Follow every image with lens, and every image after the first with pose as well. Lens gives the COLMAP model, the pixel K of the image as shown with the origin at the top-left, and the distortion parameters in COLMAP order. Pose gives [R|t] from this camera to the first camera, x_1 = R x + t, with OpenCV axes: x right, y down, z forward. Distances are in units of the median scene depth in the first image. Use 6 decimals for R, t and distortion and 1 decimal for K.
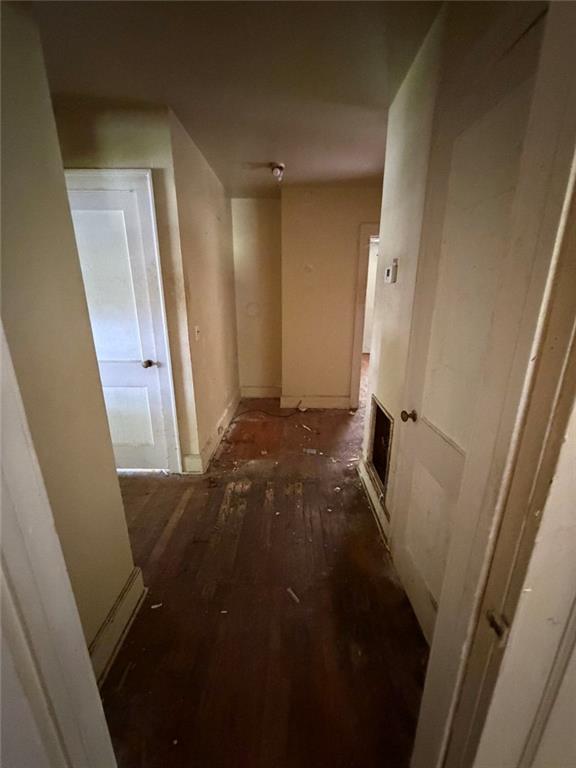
lens RADIAL K [[310.6, 0, 287.3], [0, 310.6, 380.6], [0, 0, 1]] dist [0.000171, 0.000464]
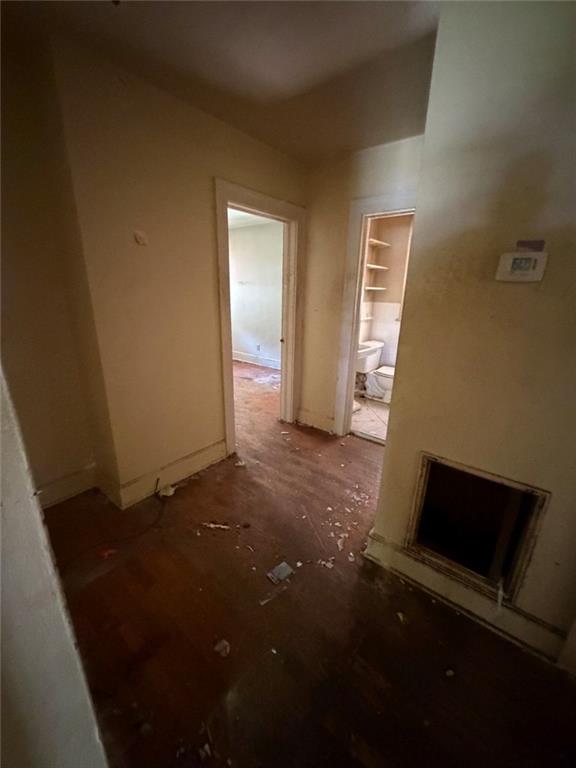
lens RADIAL K [[310.6, 0, 290.6], [0, 310.6, 378.9], [0, 0, 1]] dist [0.000171, 0.000464]
pose [[0.615363, -0.215466, 0.758223, -0.213847], [0.197683, 0.973359, 0.116164, -0.140282], [-0.763053, 0.078405, 0.641563, 0.476976]]
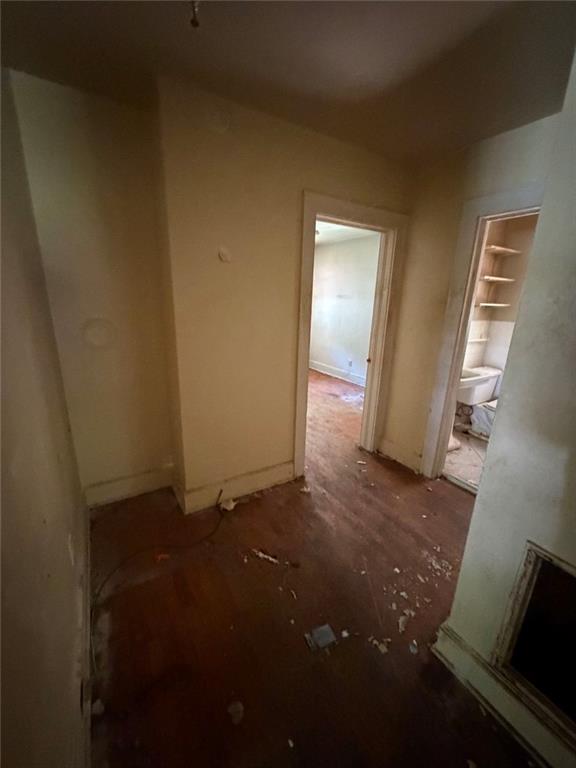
lens RADIAL K [[310.6, 0, 288.7], [0, 310.6, 379.1], [0, 0, 1]] dist [0.000171, 0.000464]
pose [[0.841551, -0.119765, 0.526734, -0.138704], [0.124413, 0.991870, 0.026752, -0.148085], [-0.525655, 0.043020, 0.849609, 0.480985]]
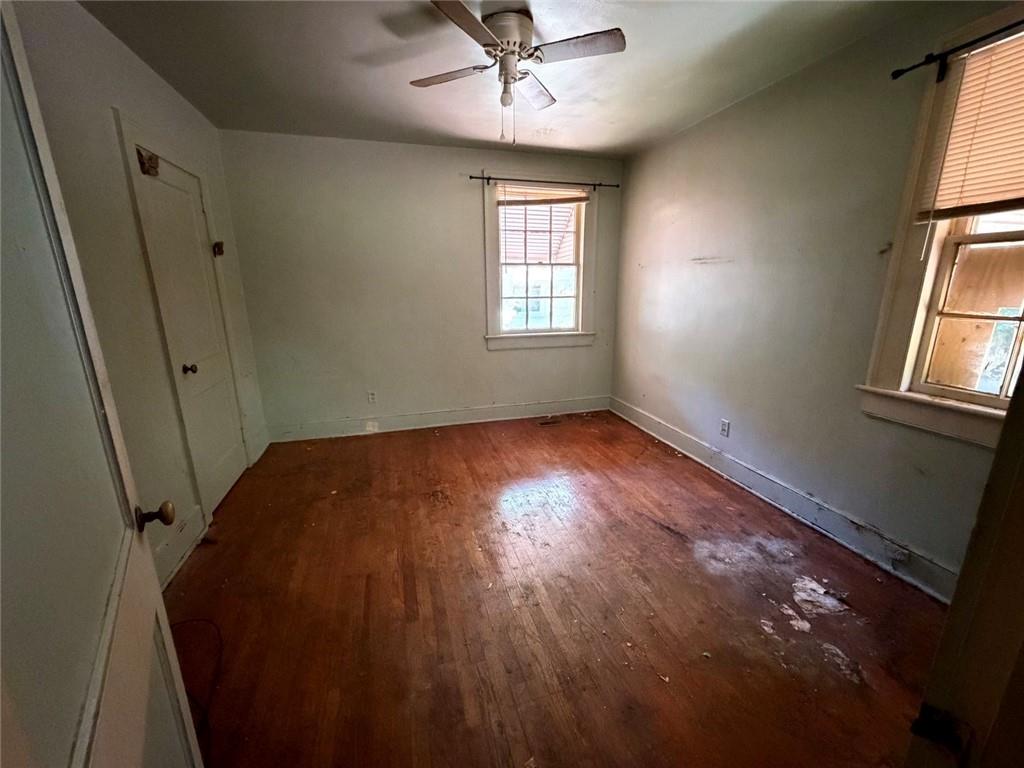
lens RADIAL K [[414.1, 0, 515.1], [0, 414.1, 386.9], [0, 0, 1]] dist [0.000171, 0.000464]
pose [[0.952949, -0.078181, 0.292876, 0.334757], [0.091005, 0.995386, -0.030397, -0.237571], [-0.289148, 0.055620, 0.955667, 0.985436]]
